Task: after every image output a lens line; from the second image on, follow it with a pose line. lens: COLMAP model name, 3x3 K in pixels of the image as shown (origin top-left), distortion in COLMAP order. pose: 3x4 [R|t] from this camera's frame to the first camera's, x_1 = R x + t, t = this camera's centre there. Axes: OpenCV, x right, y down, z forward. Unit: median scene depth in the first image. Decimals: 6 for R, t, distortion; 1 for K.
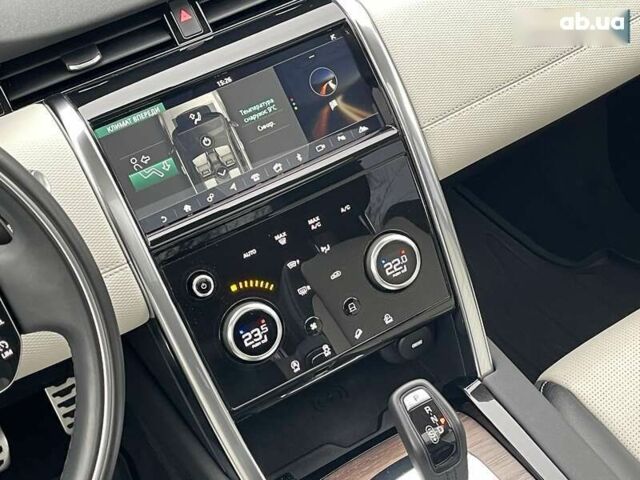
lens RADIAL K [[945.9, 0, 320.0], [0, 945.9, 240.0], [0, 0, 1]] dist [0.146171, -0.038640]
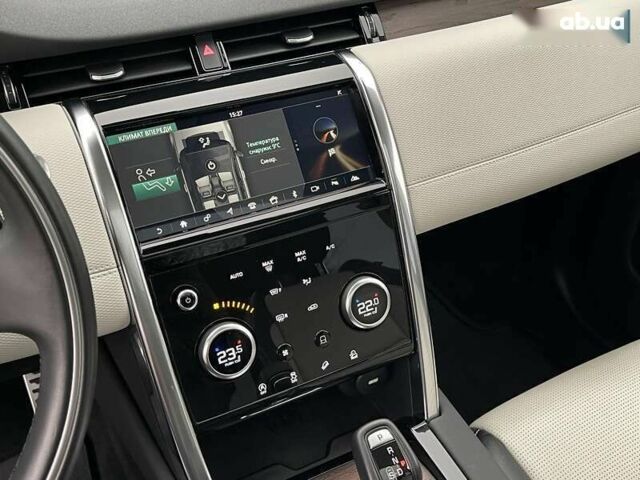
lens RADIAL K [[706.3, 0, 327.5], [0, 706.3, 236.4], [0, 0, 1]] dist [0.184734, -0.559003]
pose [[0.985995, 0.146226, 0.080198, -0.043262], [-0.139979, 0.987023, -0.078681, 0.018882], [-0.090663, 0.066353, 0.993669, 0.202227]]
